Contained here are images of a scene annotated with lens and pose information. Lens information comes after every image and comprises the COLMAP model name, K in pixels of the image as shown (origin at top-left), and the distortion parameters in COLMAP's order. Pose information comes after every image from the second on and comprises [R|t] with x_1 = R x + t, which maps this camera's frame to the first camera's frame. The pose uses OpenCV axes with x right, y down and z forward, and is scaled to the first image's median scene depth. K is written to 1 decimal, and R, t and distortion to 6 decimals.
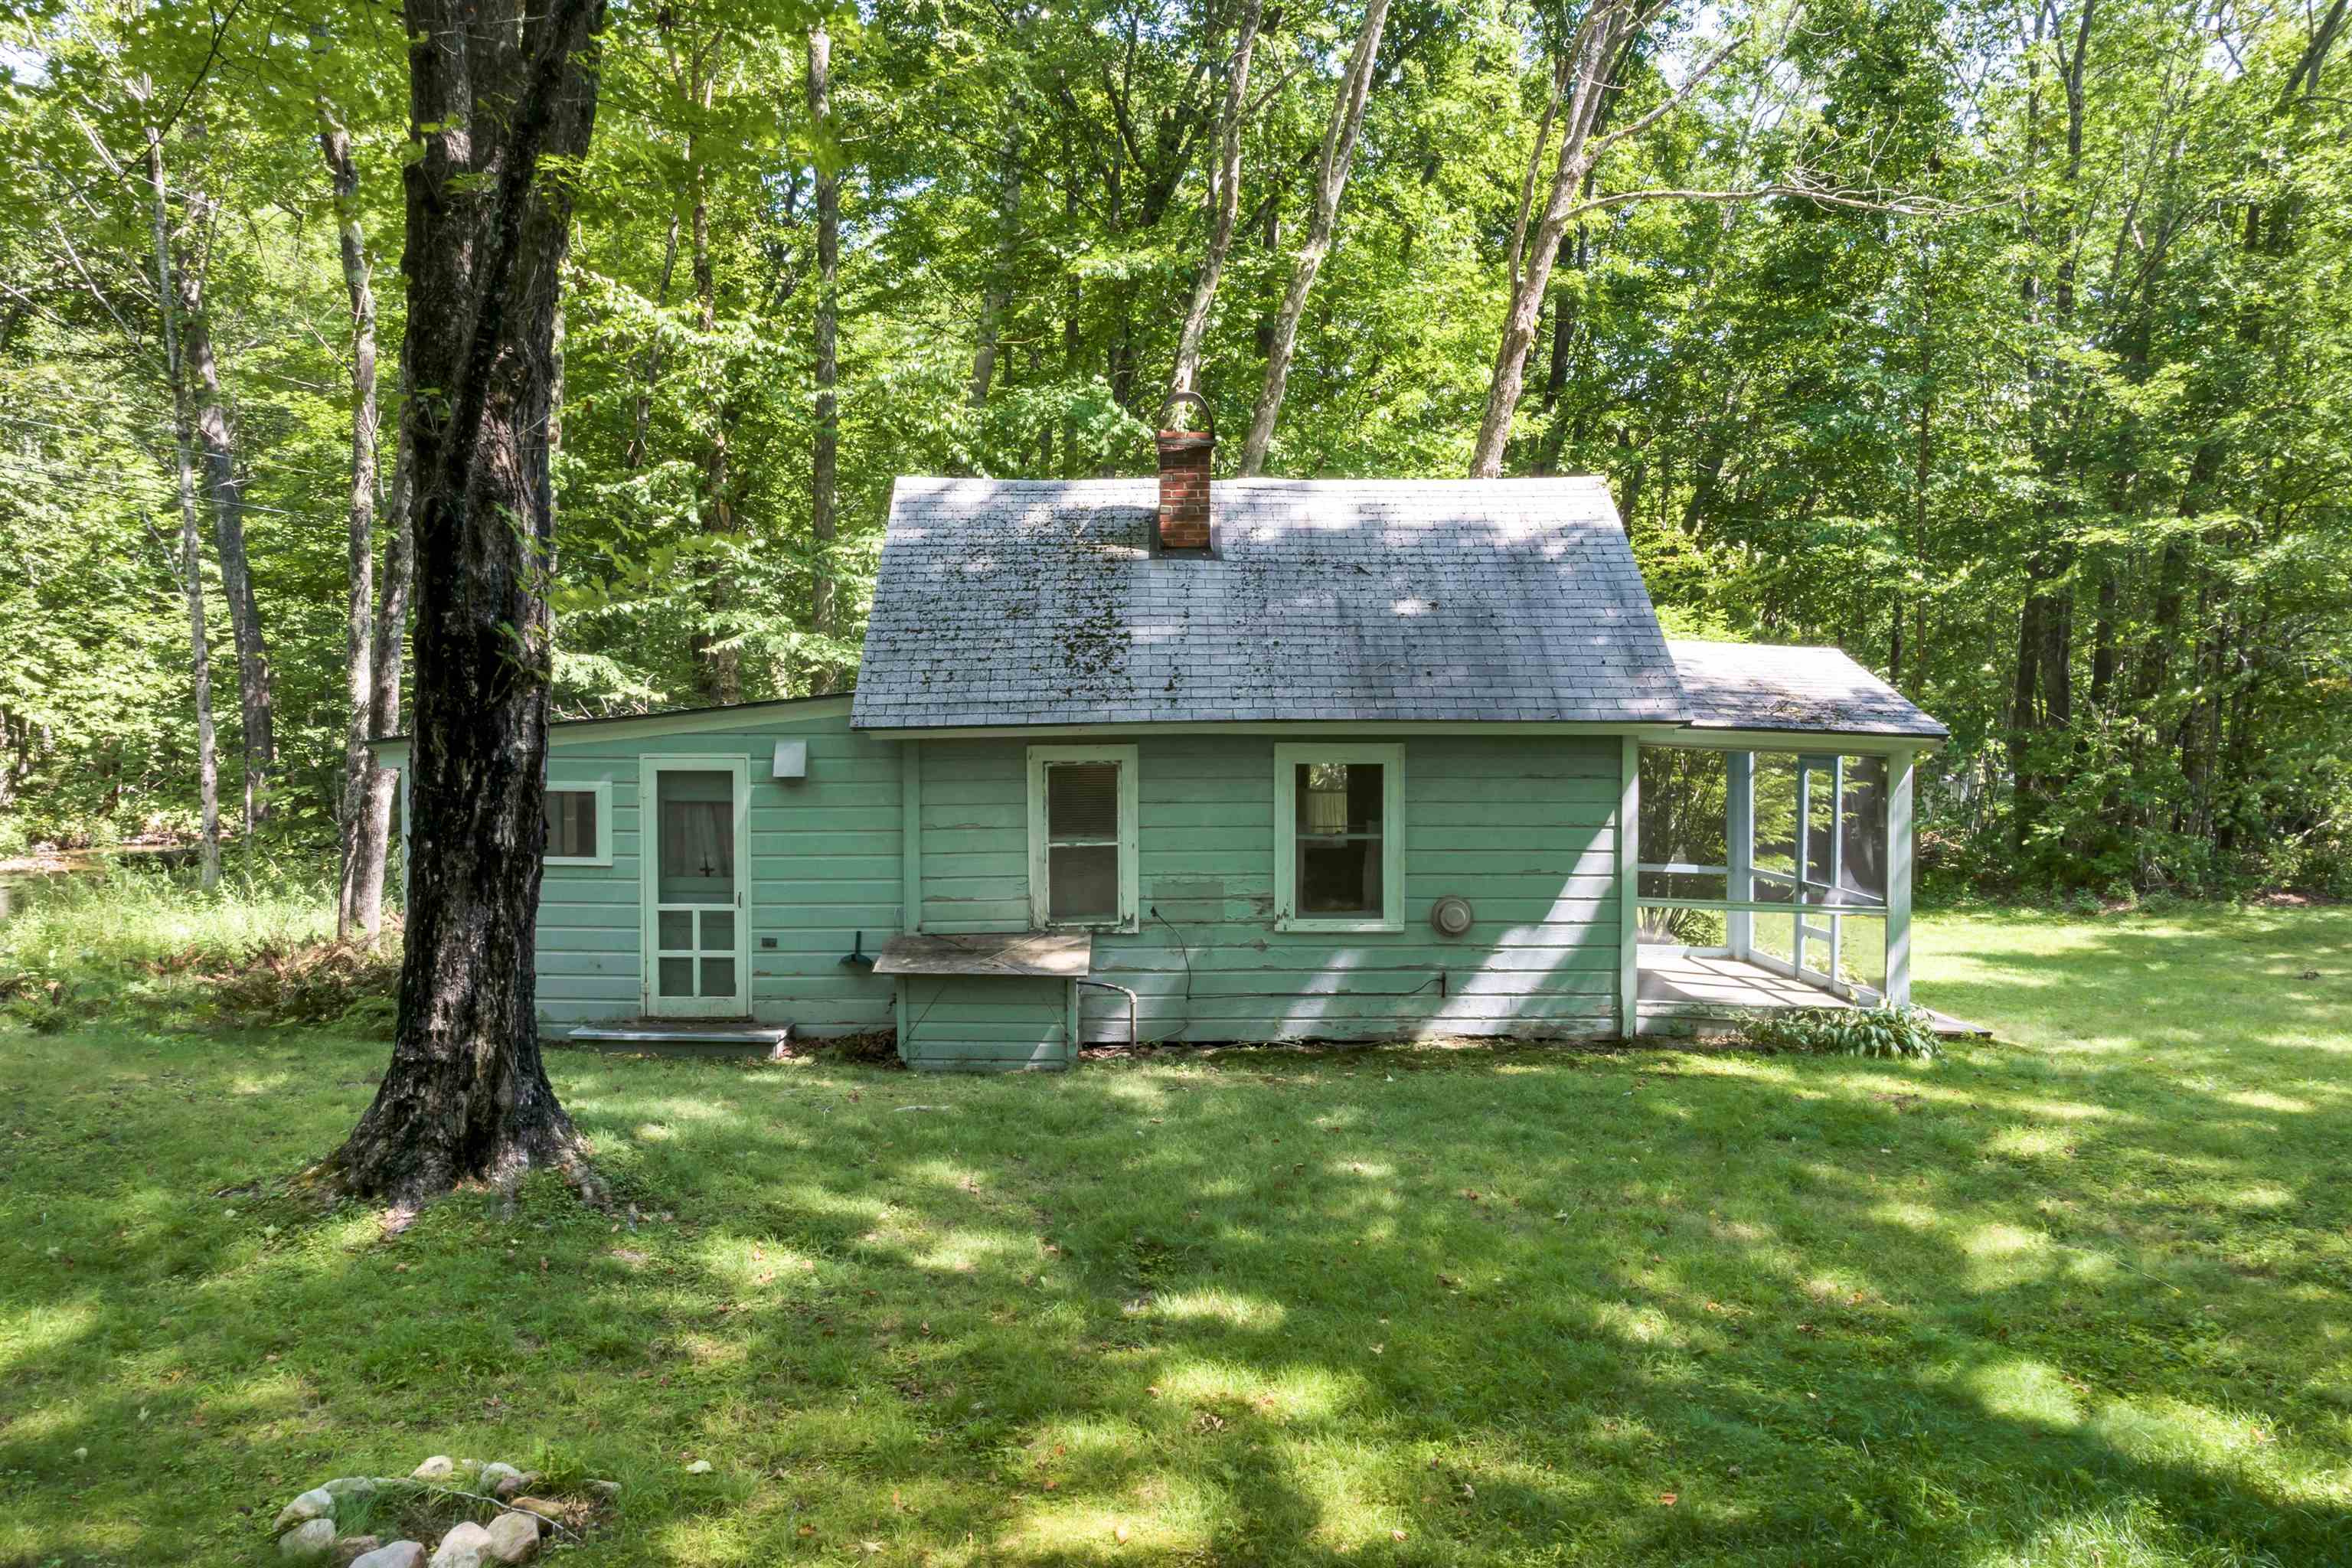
lens RADIAL K [[1685.1, 0, 1176.0], [0, 1685.1, 784.0], [0, 0, 1]] dist [-0.035531, -0.001287]
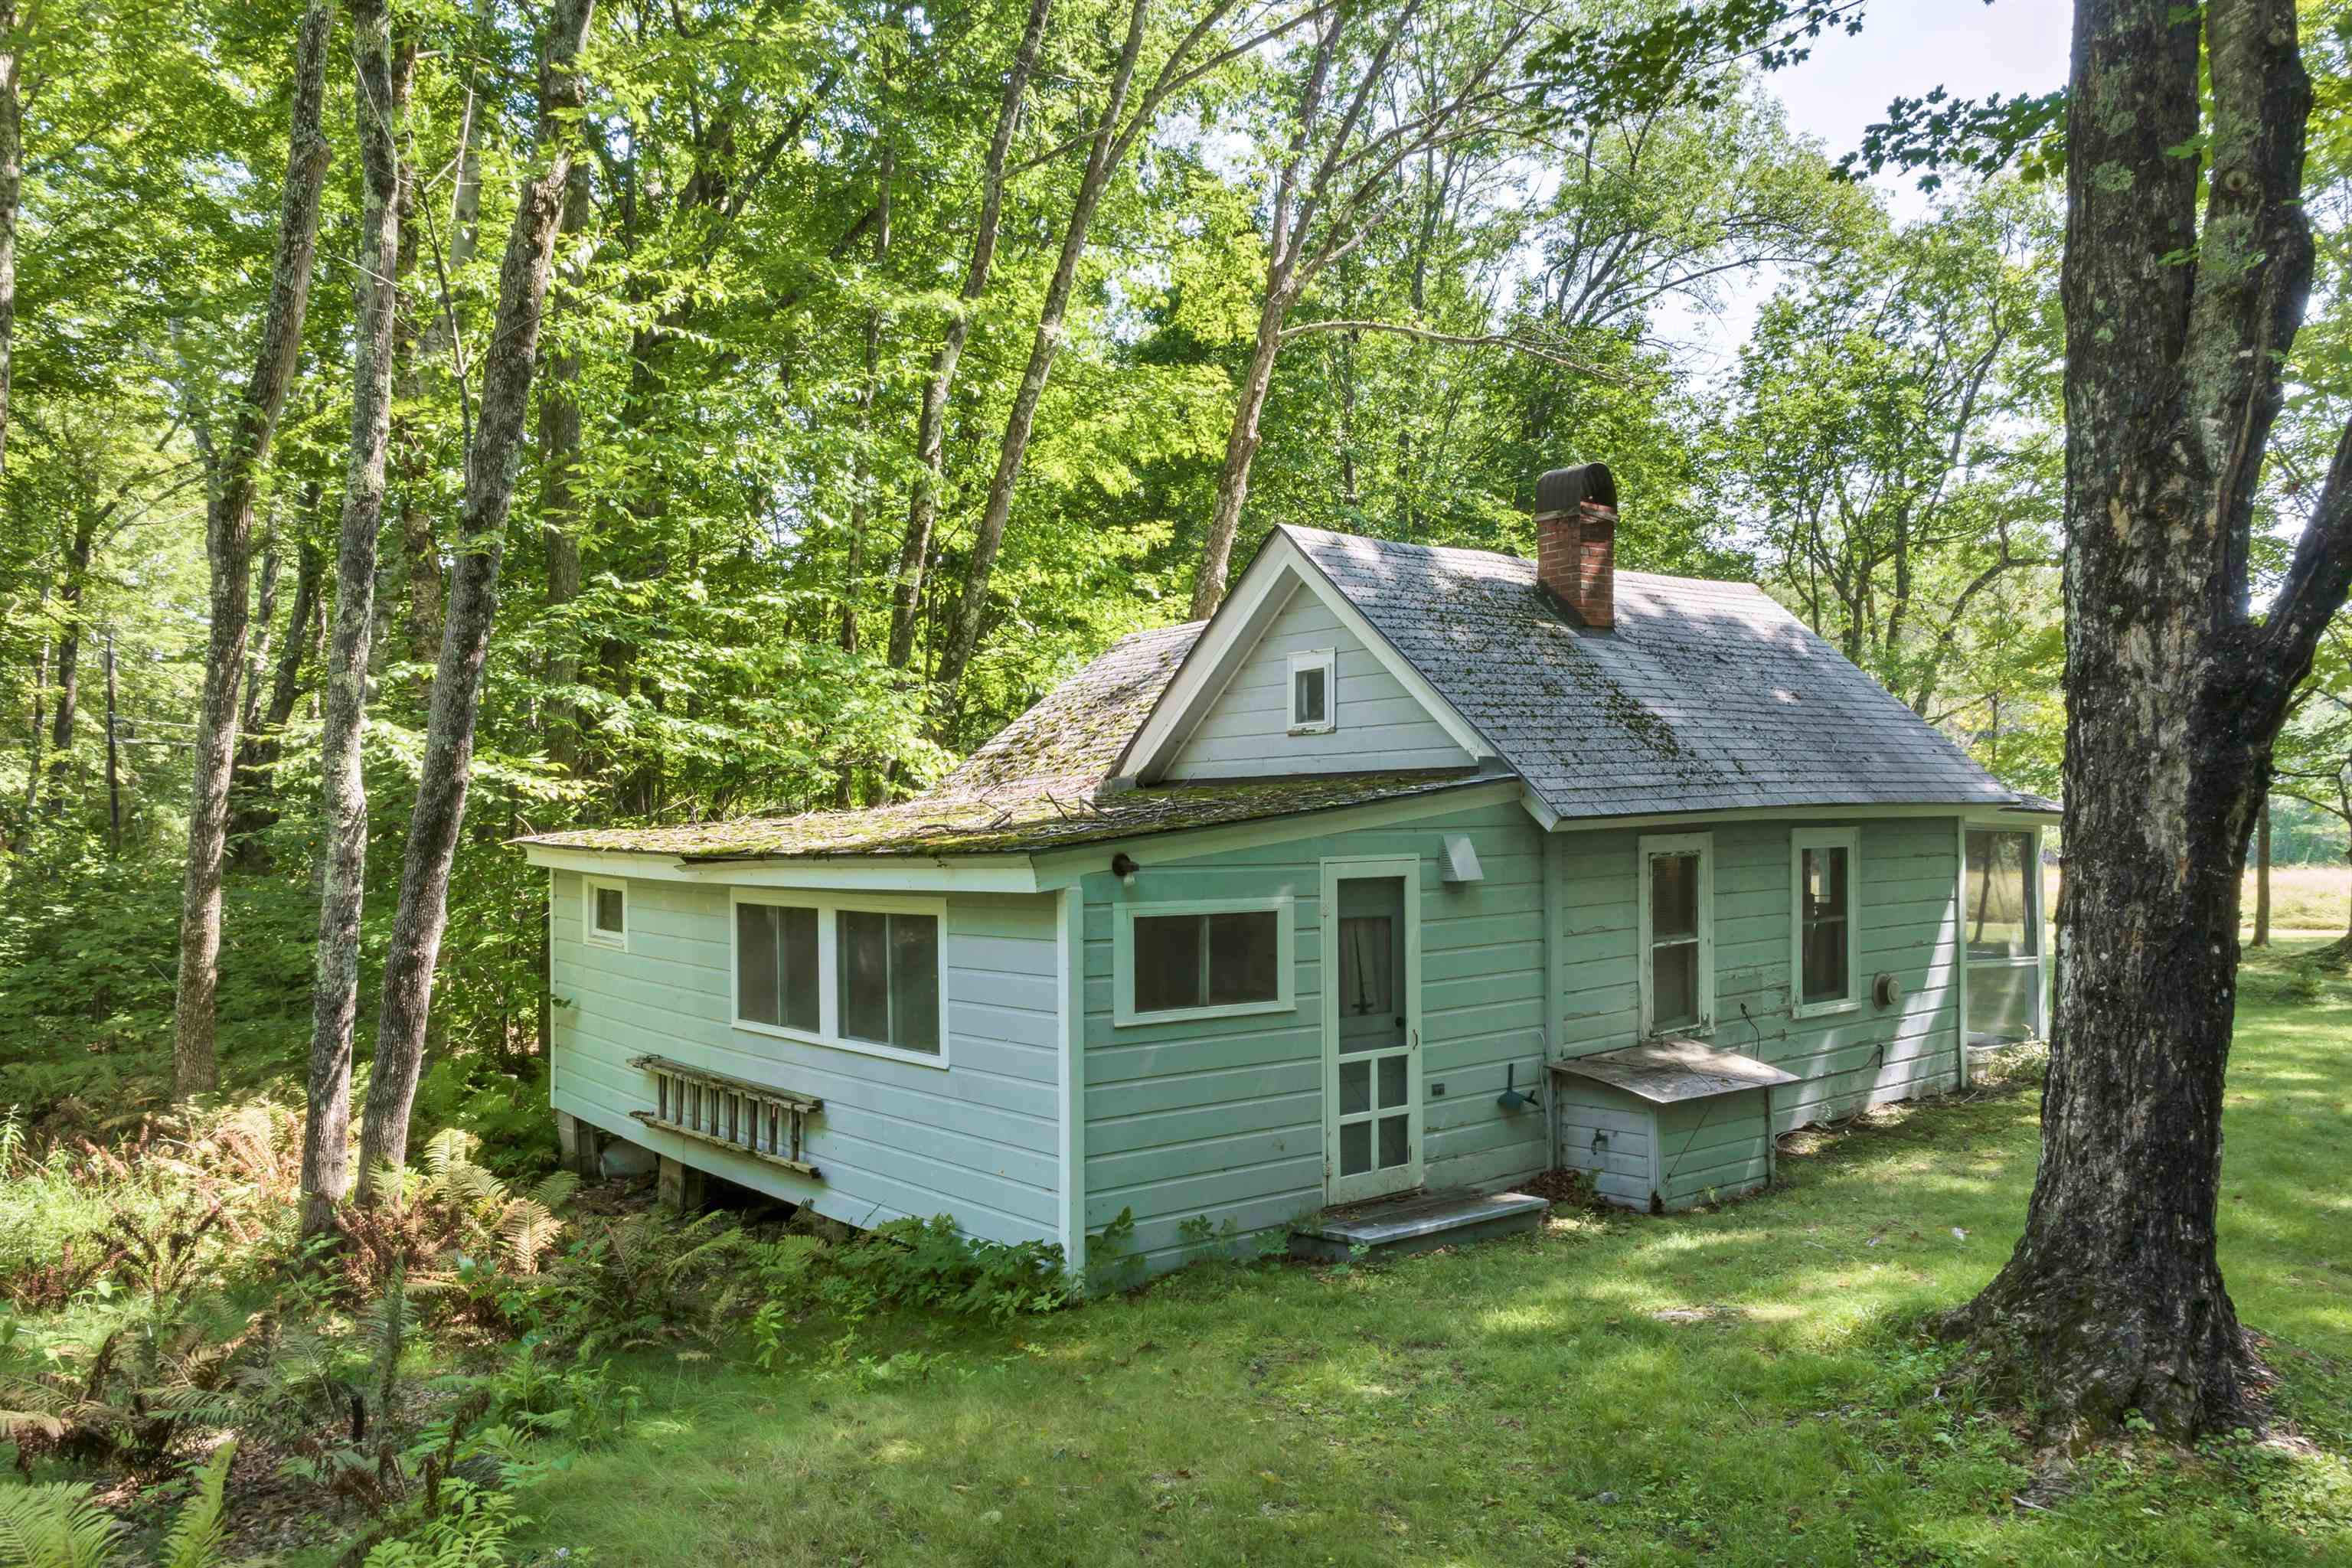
lens RADIAL K [[1685.1, 0, 1176.0], [0, 1685.1, 784.0], [0, 0, 1]] dist [-0.035531, -0.001287]
pose [[0.798454, -0.001461, 0.602054, -0.823106], [0.019763, 0.999522, -0.023784, -0.034168], [-0.601732, 0.030889, 0.798101, 0.433428]]
